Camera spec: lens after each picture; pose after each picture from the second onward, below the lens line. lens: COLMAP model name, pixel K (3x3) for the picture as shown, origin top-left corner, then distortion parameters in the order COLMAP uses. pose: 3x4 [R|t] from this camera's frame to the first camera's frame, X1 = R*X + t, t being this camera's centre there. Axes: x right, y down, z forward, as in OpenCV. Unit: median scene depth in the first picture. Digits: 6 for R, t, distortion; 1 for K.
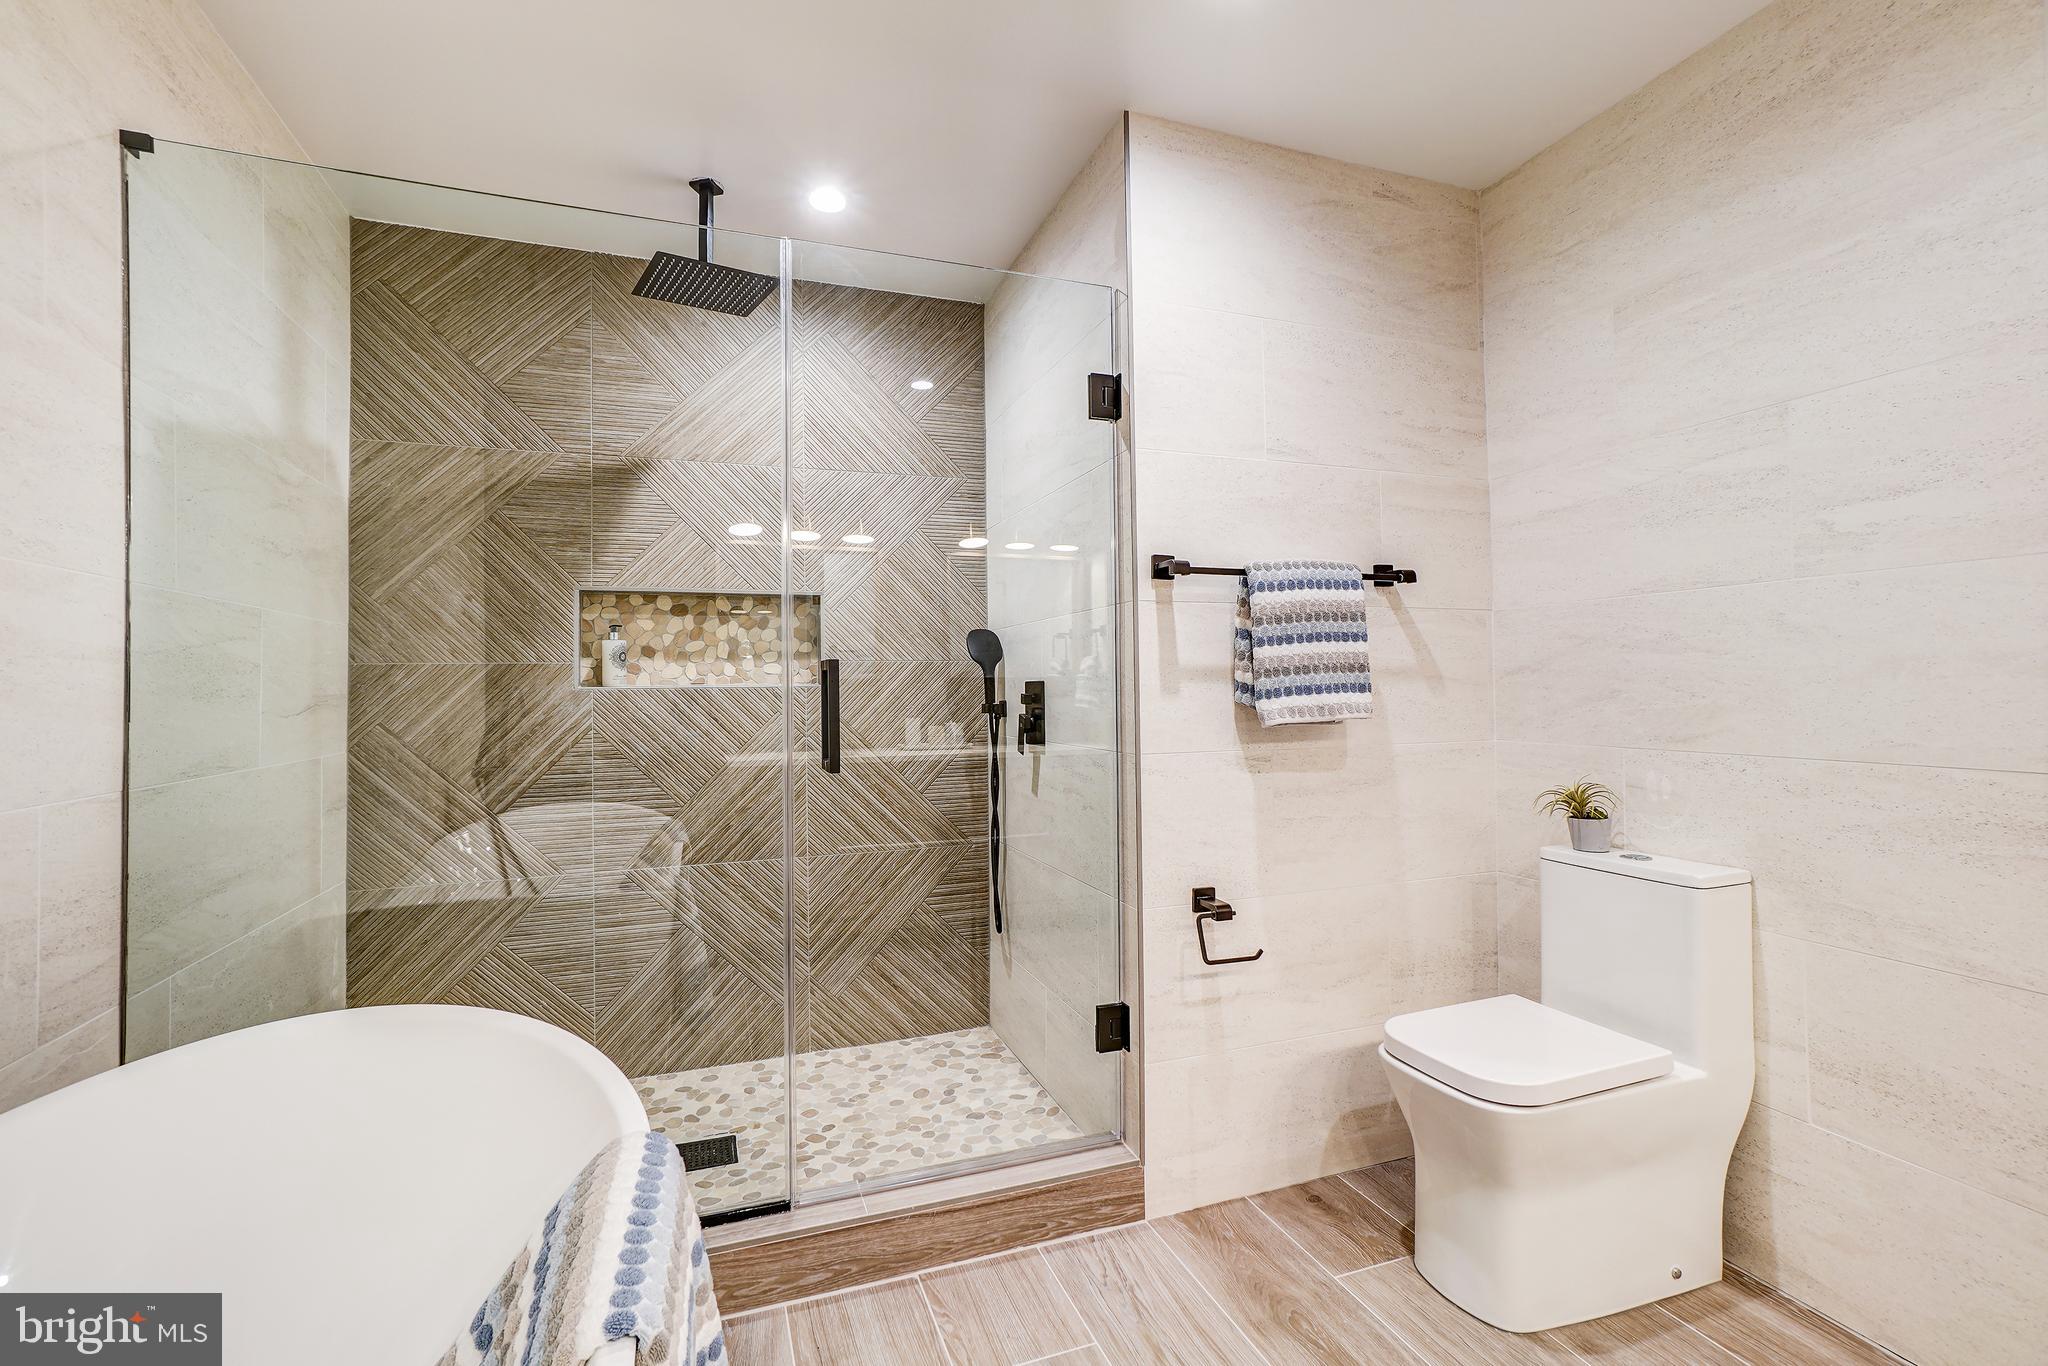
lens RADIAL K [[890.3, 0, 1023.3], [0, 890.3, 679.9], [0, 0, 1]] dist [-0.007437, 0.001897]
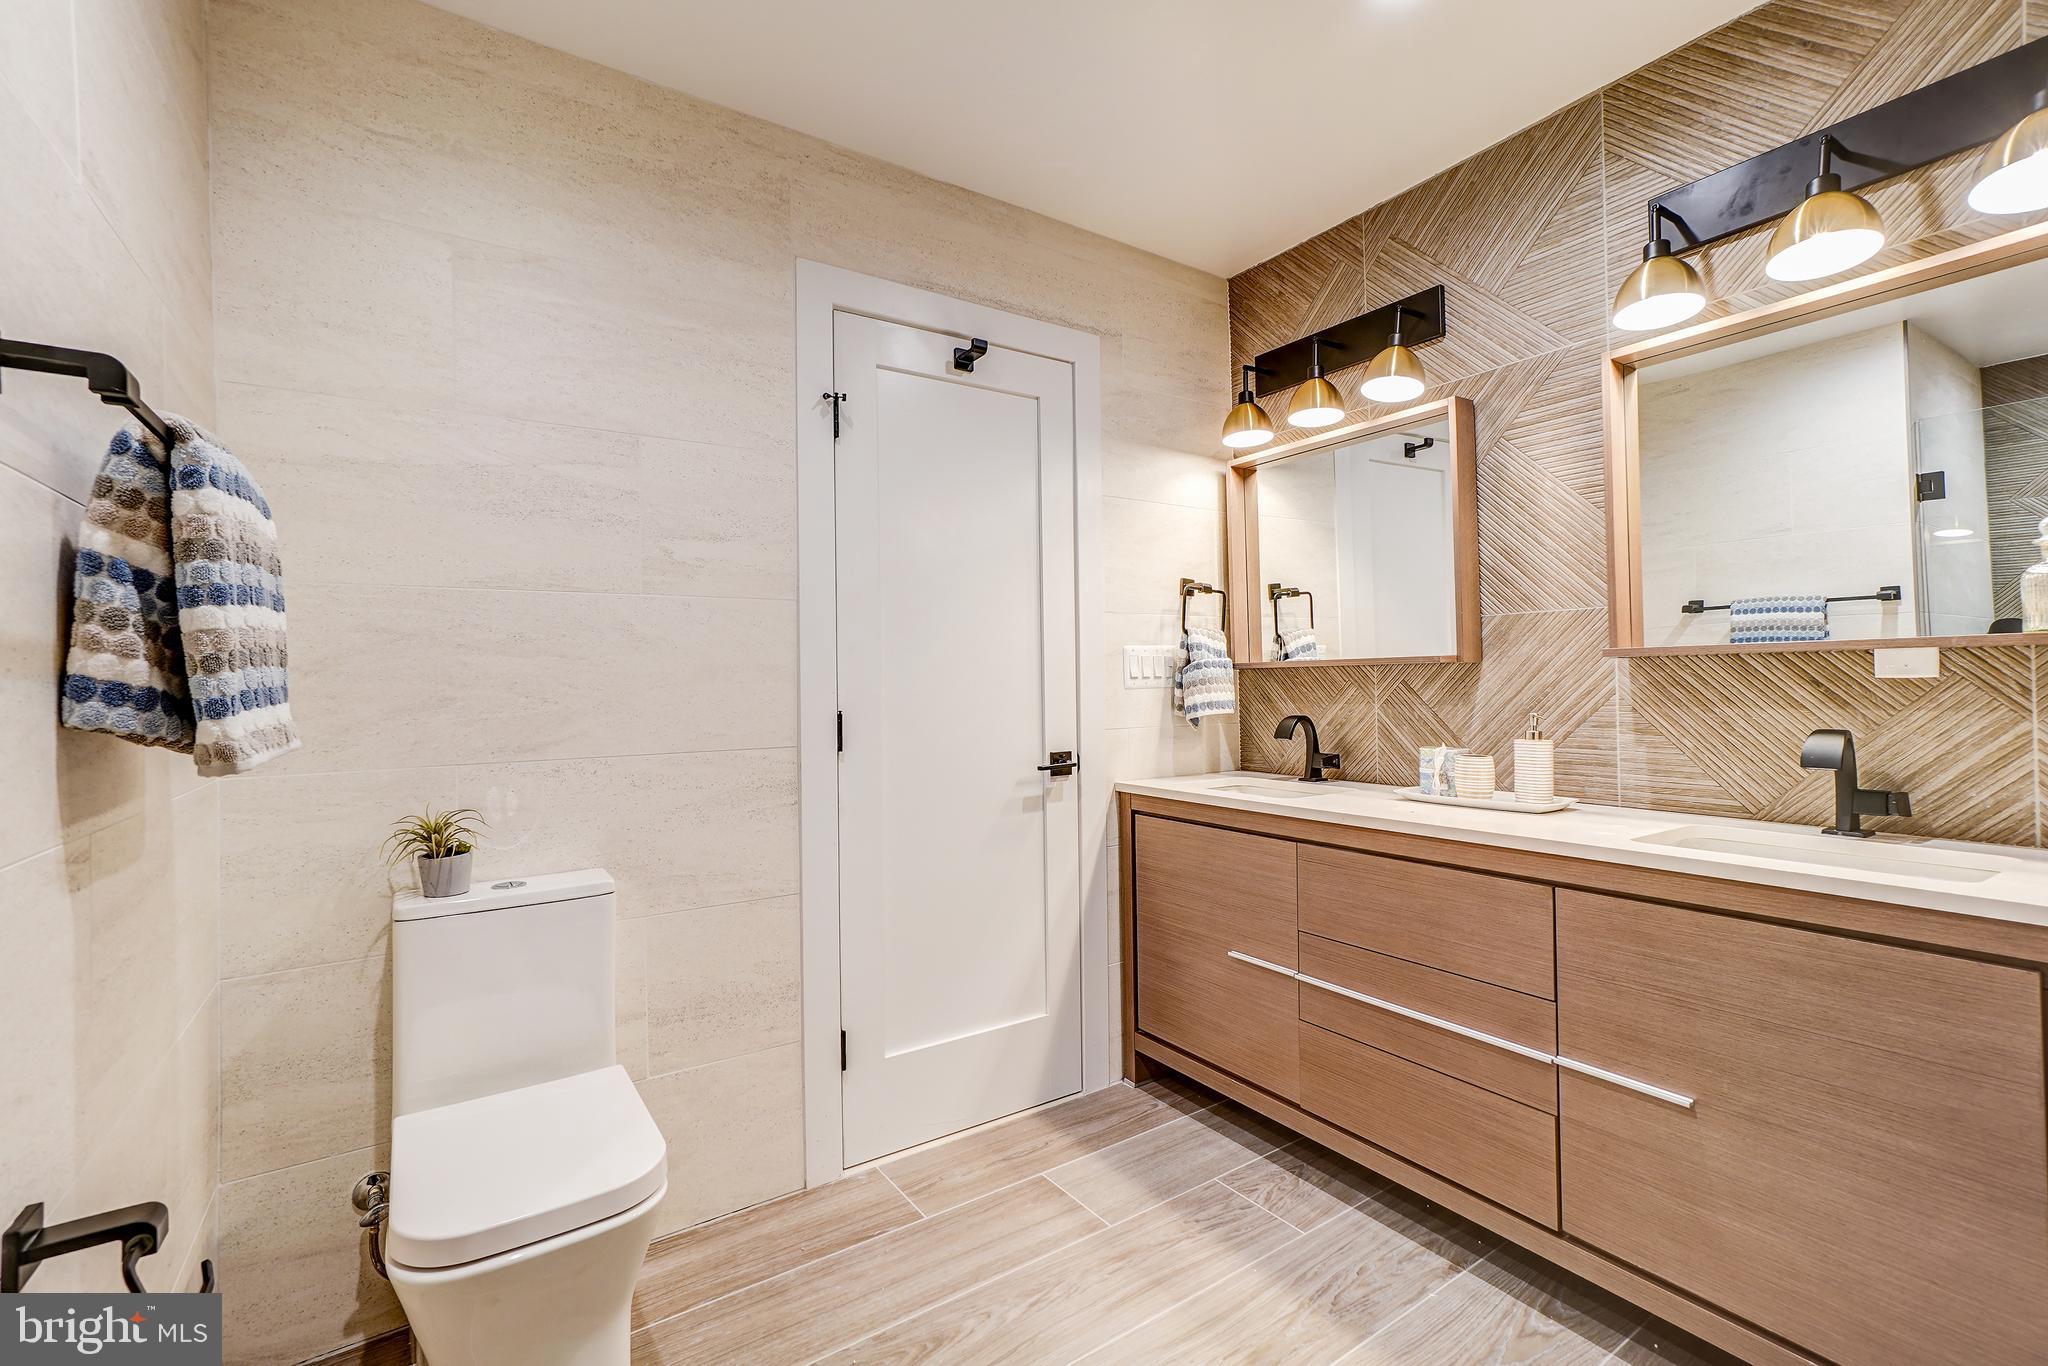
lens RADIAL K [[890.3, 0, 1027.8], [0, 890.3, 671.2], [0, 0, 1]] dist [-0.007437, 0.001897]
pose [[-0.249555, 0.026901, 0.967987, -0.302641], [0.011181, 0.999627, -0.024898, 0.014503], [-0.968296, 0.004610, -0.249763, 0.723546]]
